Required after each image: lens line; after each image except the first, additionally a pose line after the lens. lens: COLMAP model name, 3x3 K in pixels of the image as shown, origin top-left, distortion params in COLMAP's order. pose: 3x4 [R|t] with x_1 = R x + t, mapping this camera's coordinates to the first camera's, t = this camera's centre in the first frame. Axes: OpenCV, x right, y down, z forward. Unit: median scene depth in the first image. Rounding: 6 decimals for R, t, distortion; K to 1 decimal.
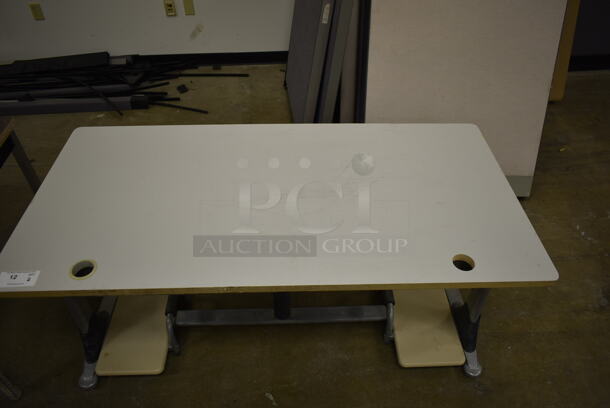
lens RADIAL K [[466.6, 0, 305.0], [0, 466.6, 204.0], [0, 0, 1]] dist [-0.024903, 0.007061]
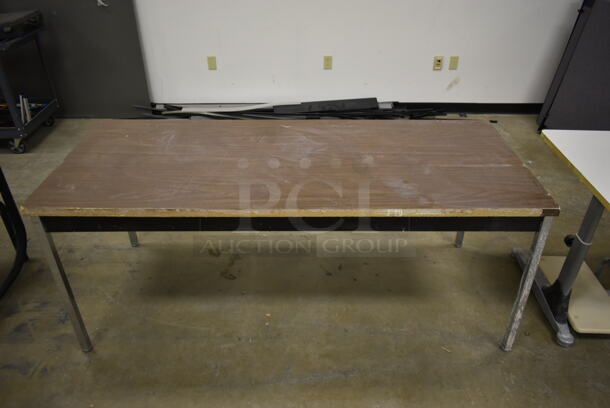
lens RADIAL K [[466.6, 0, 305.0], [0, 466.6, 204.0], [0, 0, 1]] dist [-0.024903, 0.007061]
pose [[0.997510, 0.038459, -0.059124, -0.963462], [-0.047847, 0.984859, -0.166624, 0.250546], [0.051821, 0.169038, 0.984246, -0.205776]]
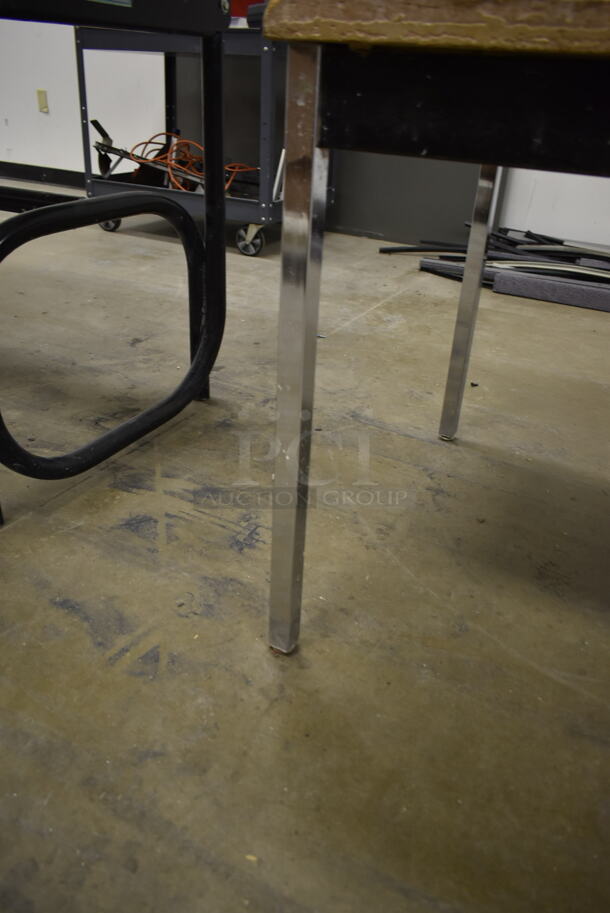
lens RADIAL K [[698.3, 0, 305.0], [0, 698.3, 456.5], [0, 0, 1]] dist [-0.024903, 0.007061]
pose [[0.838345, 0.302965, -0.453200, -1.305952], [-0.406282, 0.901538, -0.148874, 0.368297], [0.363473, 0.308934, 0.878889, 0.380992]]
